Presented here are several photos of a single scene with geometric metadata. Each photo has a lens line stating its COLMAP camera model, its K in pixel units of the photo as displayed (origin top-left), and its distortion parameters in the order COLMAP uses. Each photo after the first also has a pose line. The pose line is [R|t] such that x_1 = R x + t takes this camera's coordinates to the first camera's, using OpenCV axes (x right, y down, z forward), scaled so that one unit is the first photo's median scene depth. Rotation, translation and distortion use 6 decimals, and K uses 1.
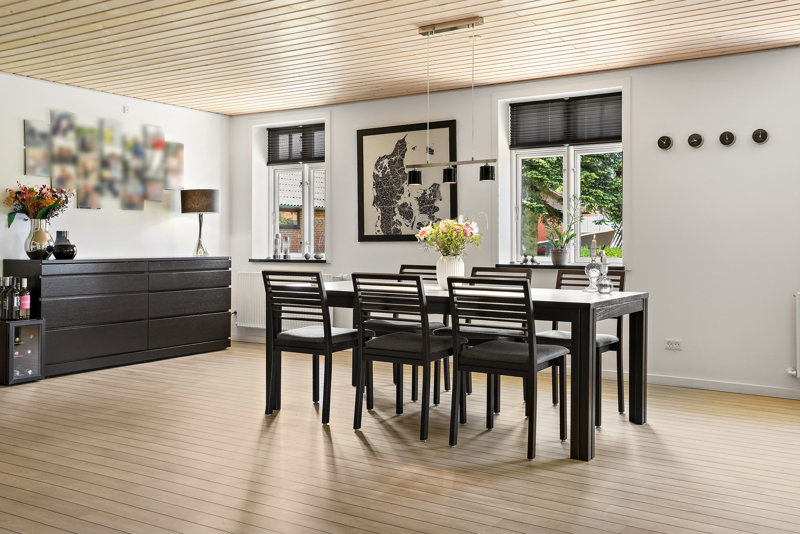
lens RADIAL K [[811.7, 0, 398.6], [0, 811.7, 260.8], [0, 0, 1]] dist [0.083509, 0.000000]
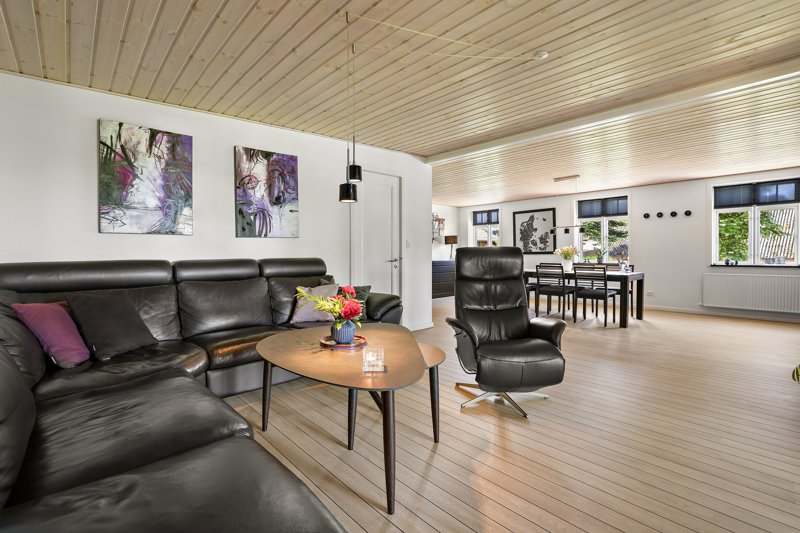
lens RADIAL K [[366.1, 0, 403.9], [0, 366.1, 270.9], [0, 0, 1]] dist [-0.002546, -0.000016]
pose [[0.975299, 0.004218, -0.220851, -0.143963], [0.000861, 0.999738, 0.022893, 0.002483], [0.220889, -0.022518, 0.975039, -0.257683]]
